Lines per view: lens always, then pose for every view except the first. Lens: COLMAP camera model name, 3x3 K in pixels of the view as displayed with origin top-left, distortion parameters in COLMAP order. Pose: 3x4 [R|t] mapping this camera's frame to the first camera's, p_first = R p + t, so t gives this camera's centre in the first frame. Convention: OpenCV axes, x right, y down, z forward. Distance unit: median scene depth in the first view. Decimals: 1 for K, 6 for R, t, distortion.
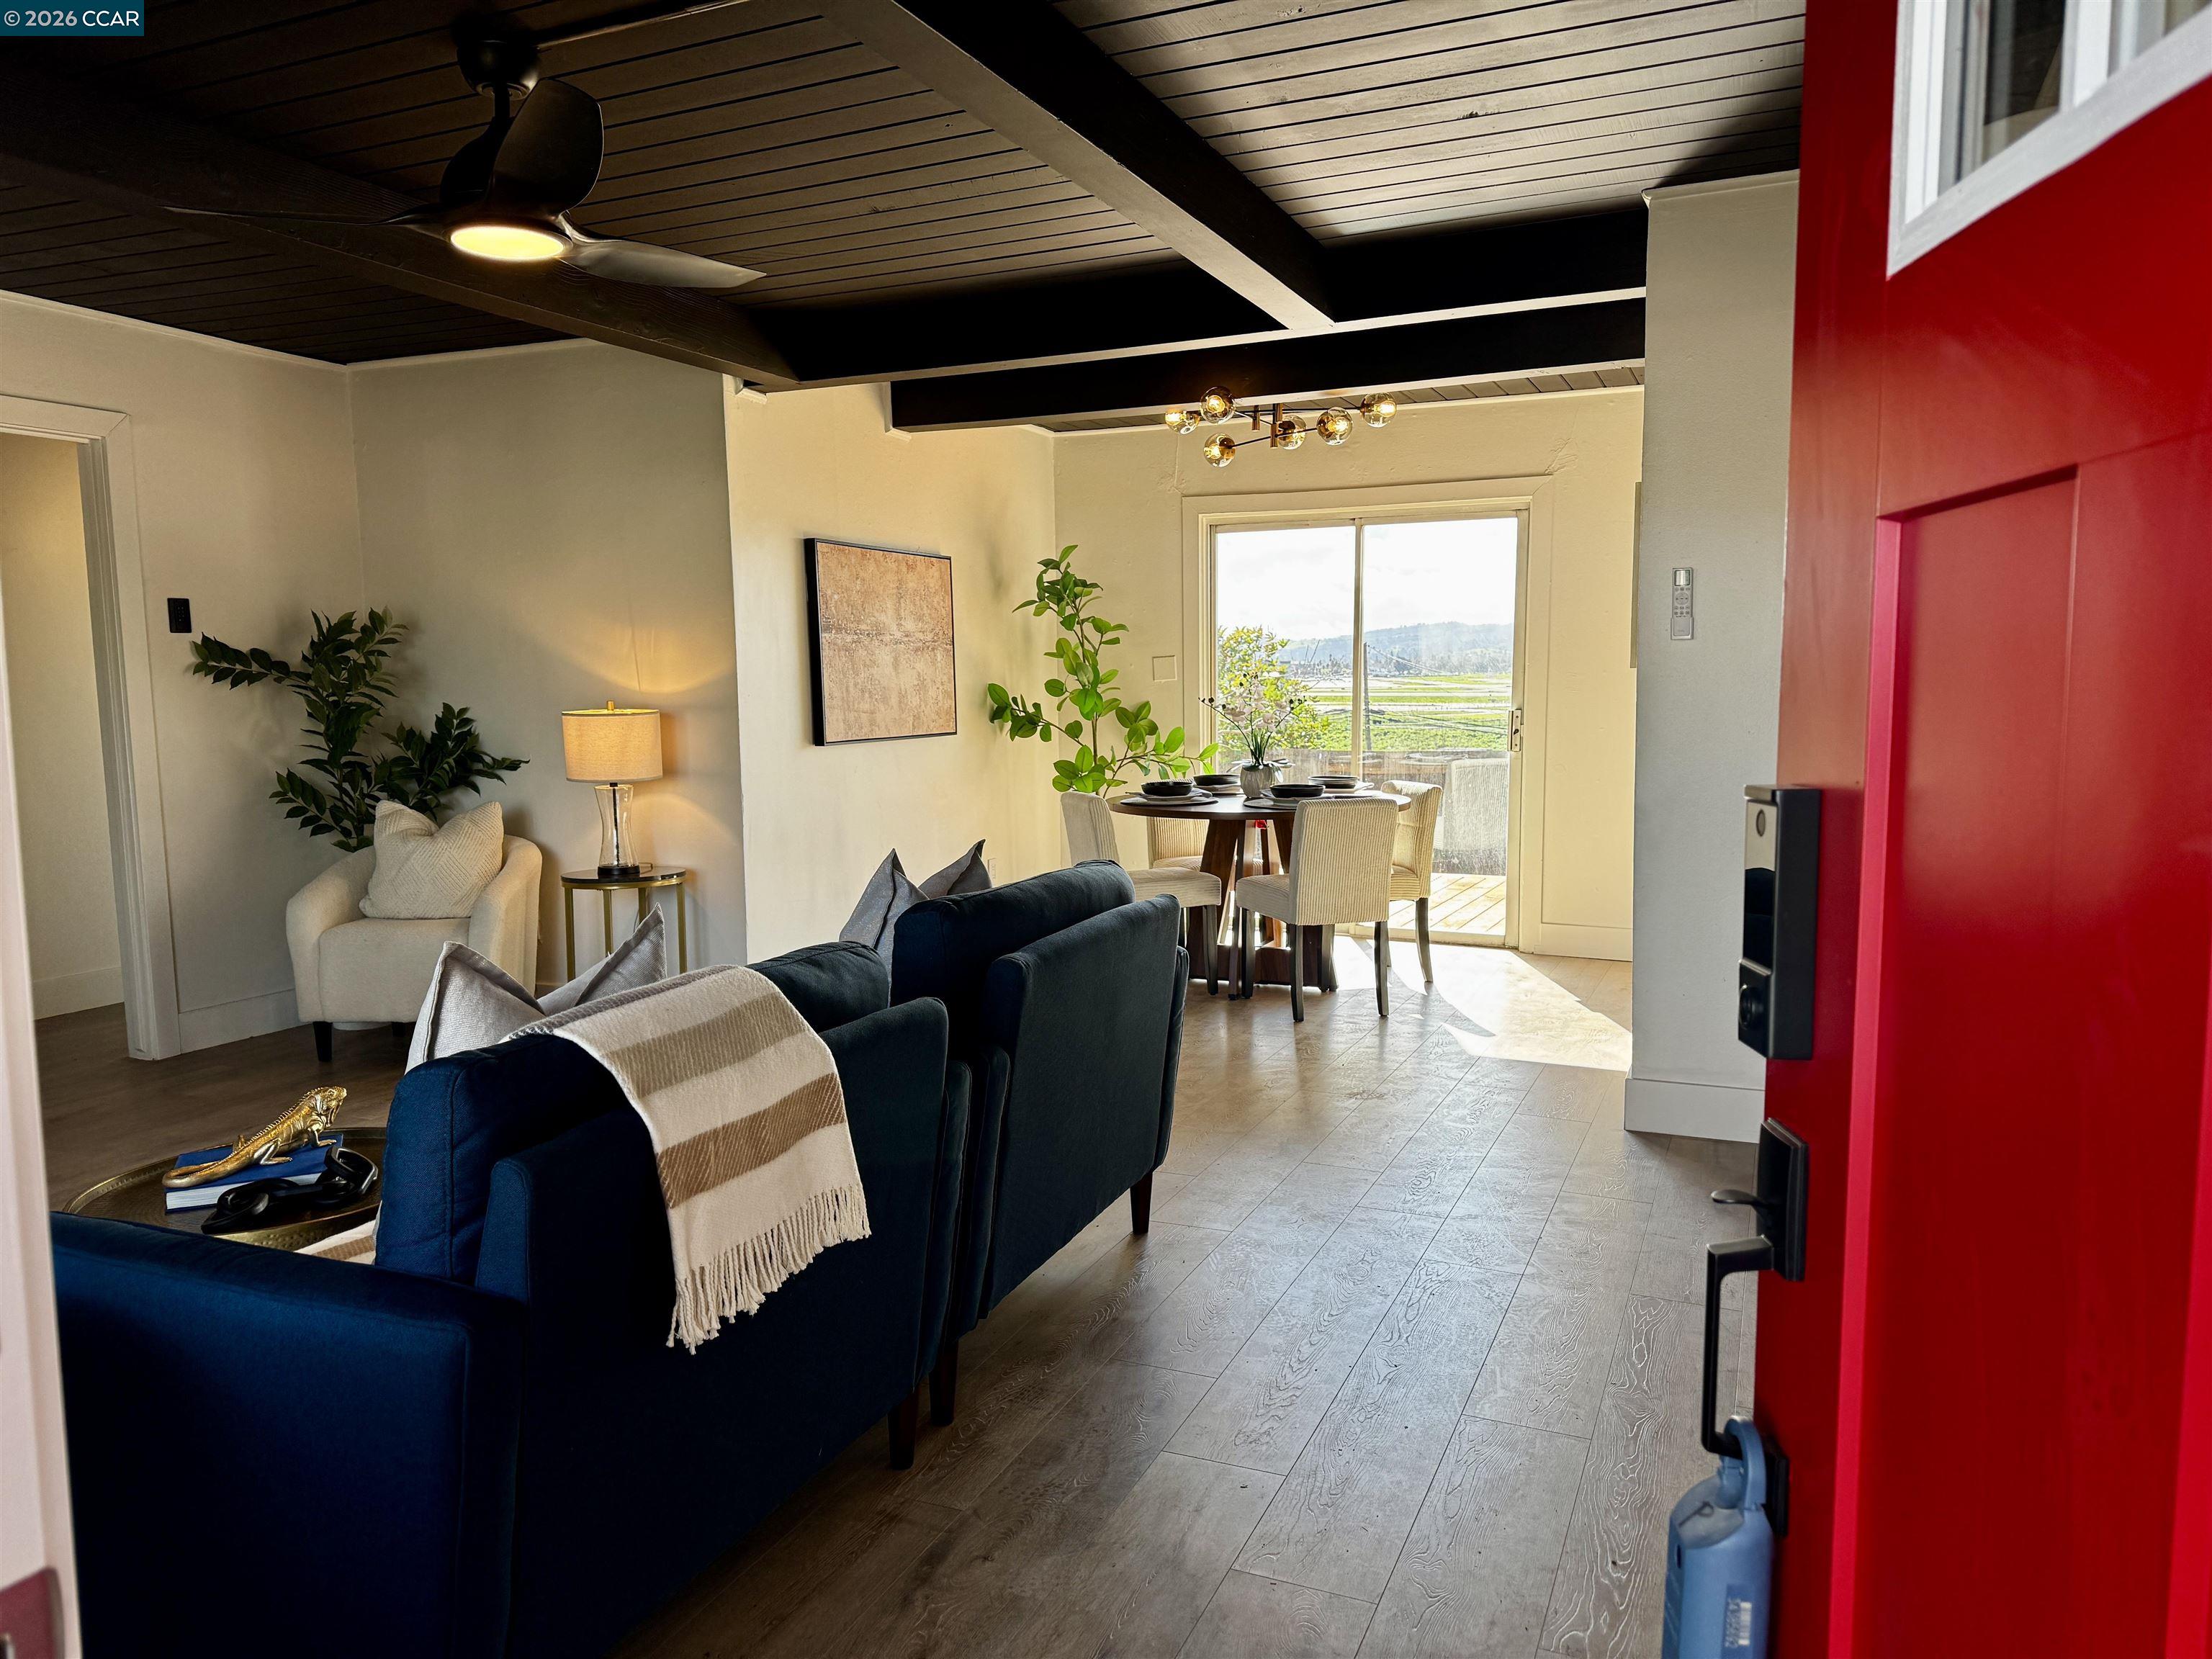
lens RADIAL K [[1562.9, 0, 1043.9], [0, 1562.9, 824.1], [0, 0, 1]] dist [0.013889, -0.012789]
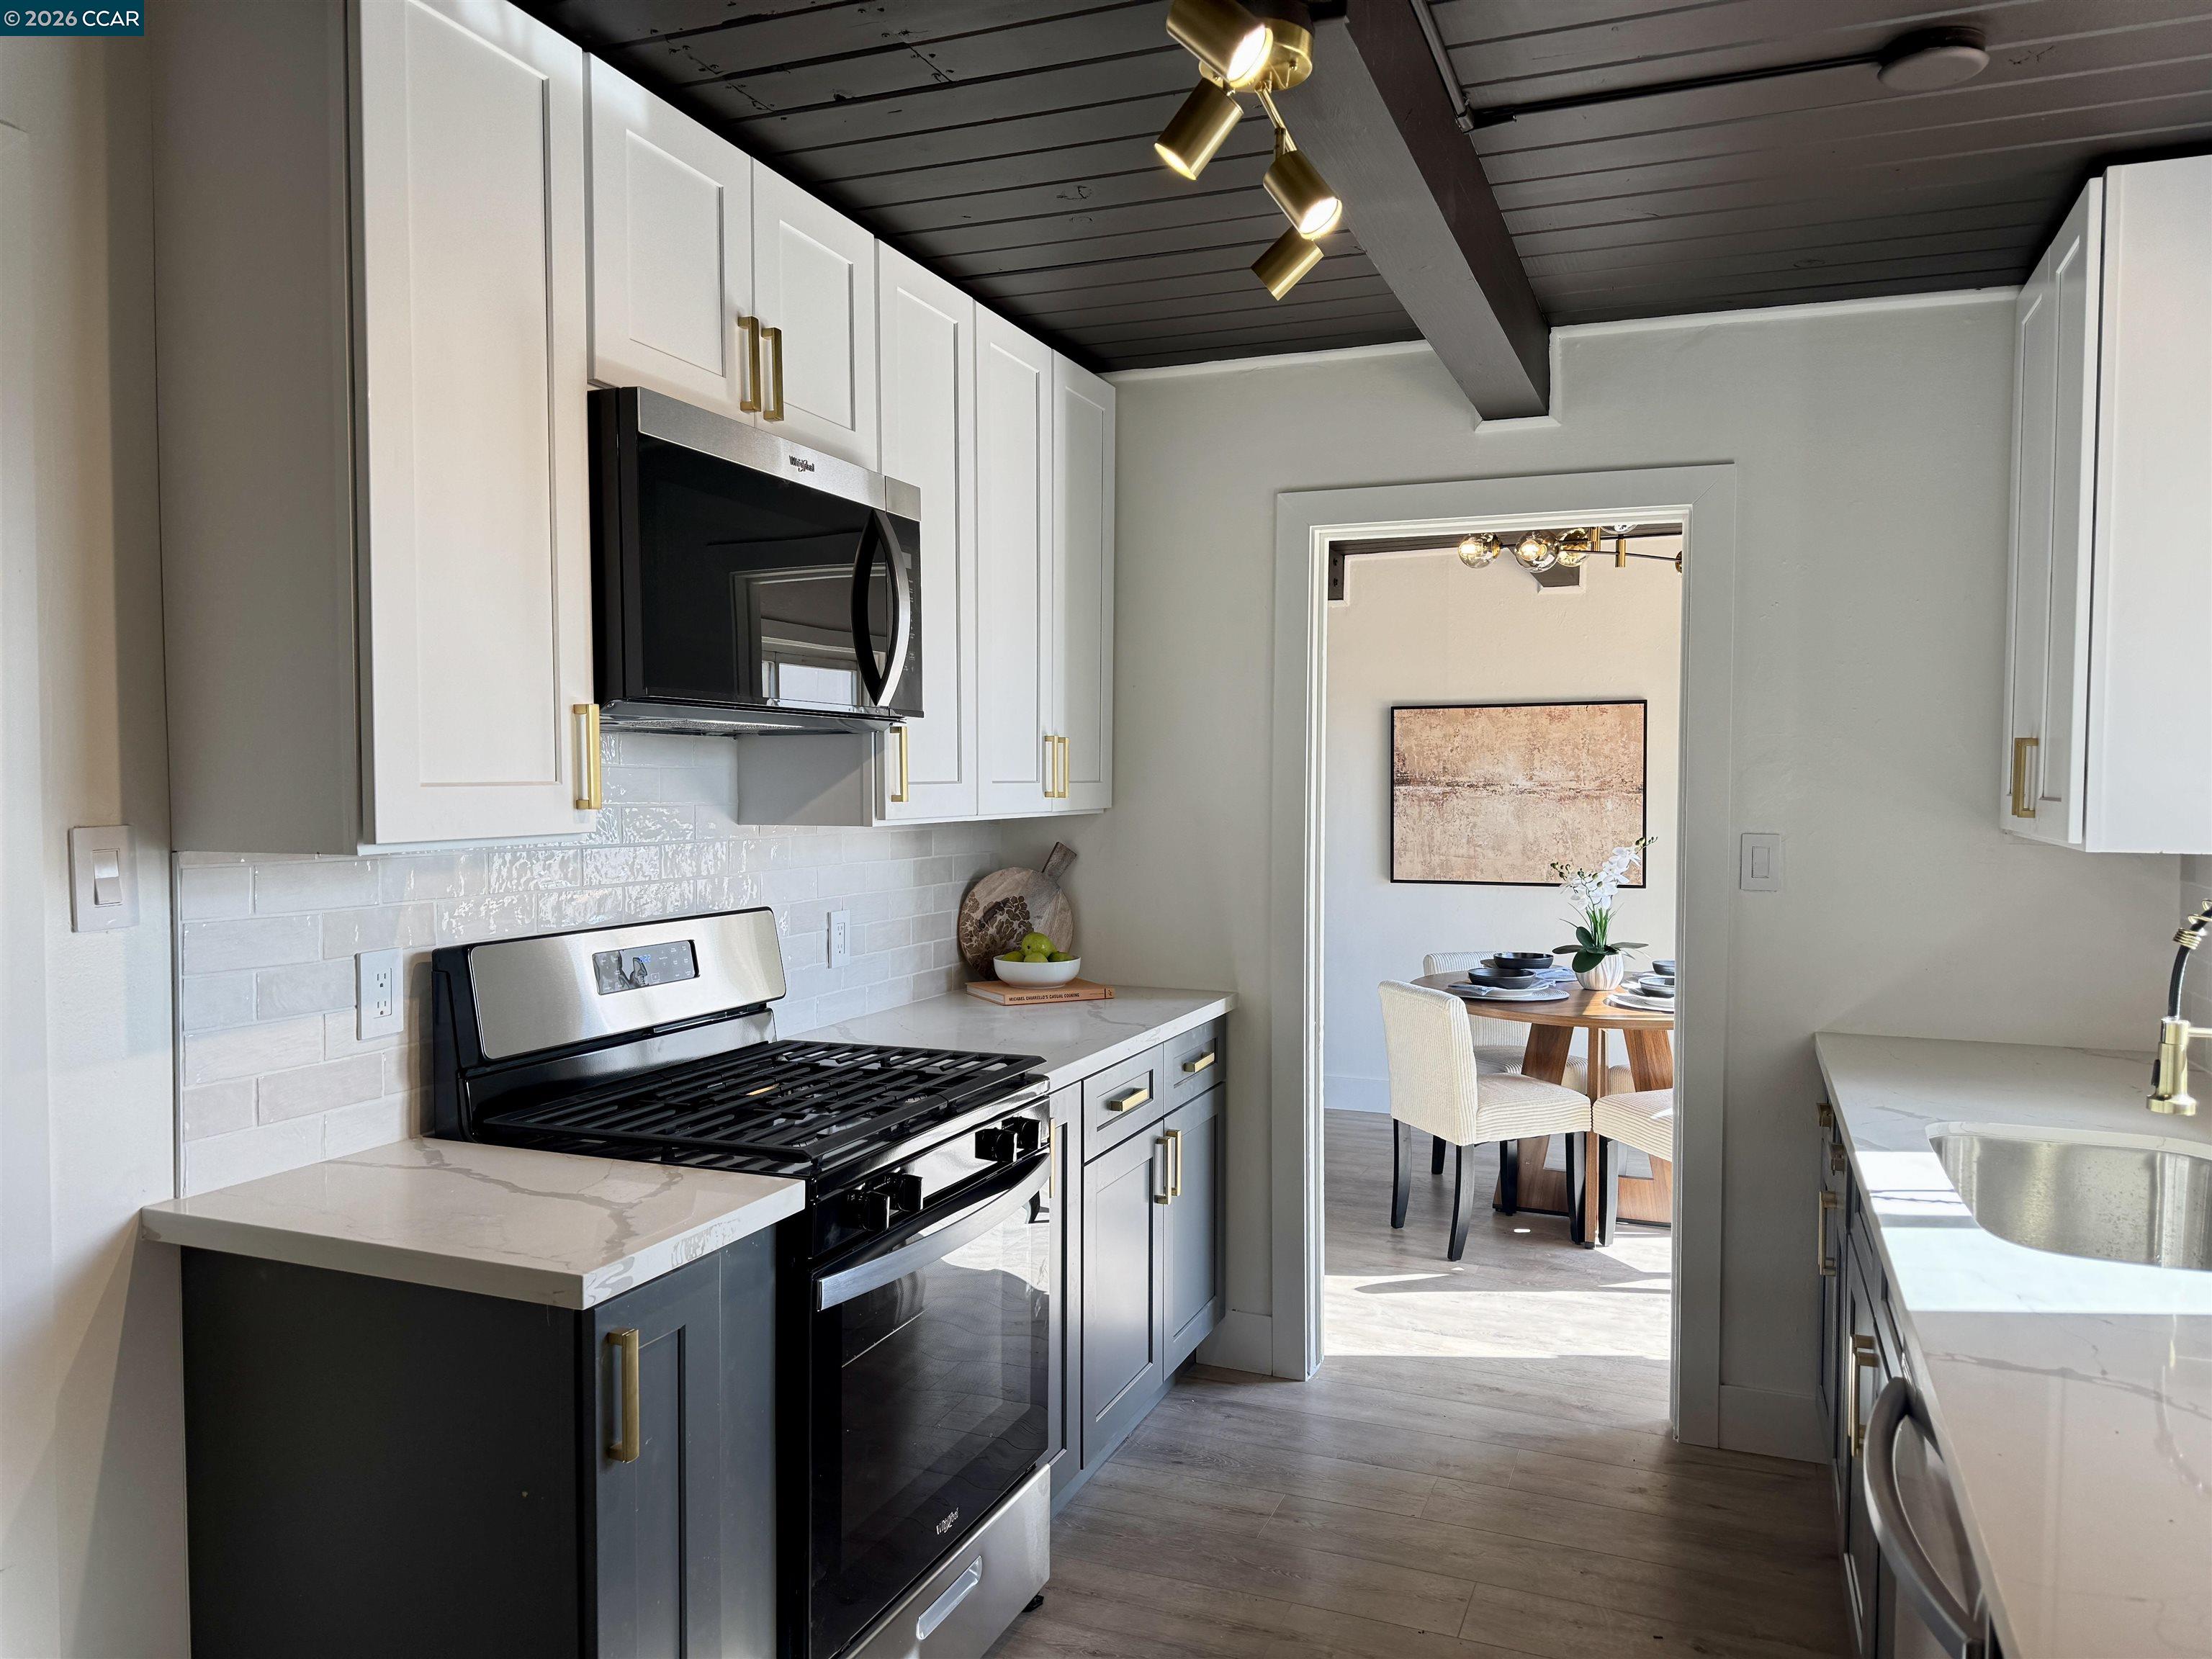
lens RADIAL K [[1562.9, 0, 1108.2], [0, 1562.9, 826.4], [0, 0, 1]] dist [0.013889, -0.012789]
pose [[0.070438, 0.058556, -0.995796, 0.925303], [-0.081593, 0.995269, 0.052754, -0.126224], [0.994174, 0.077535, 0.074883, 0.651219]]
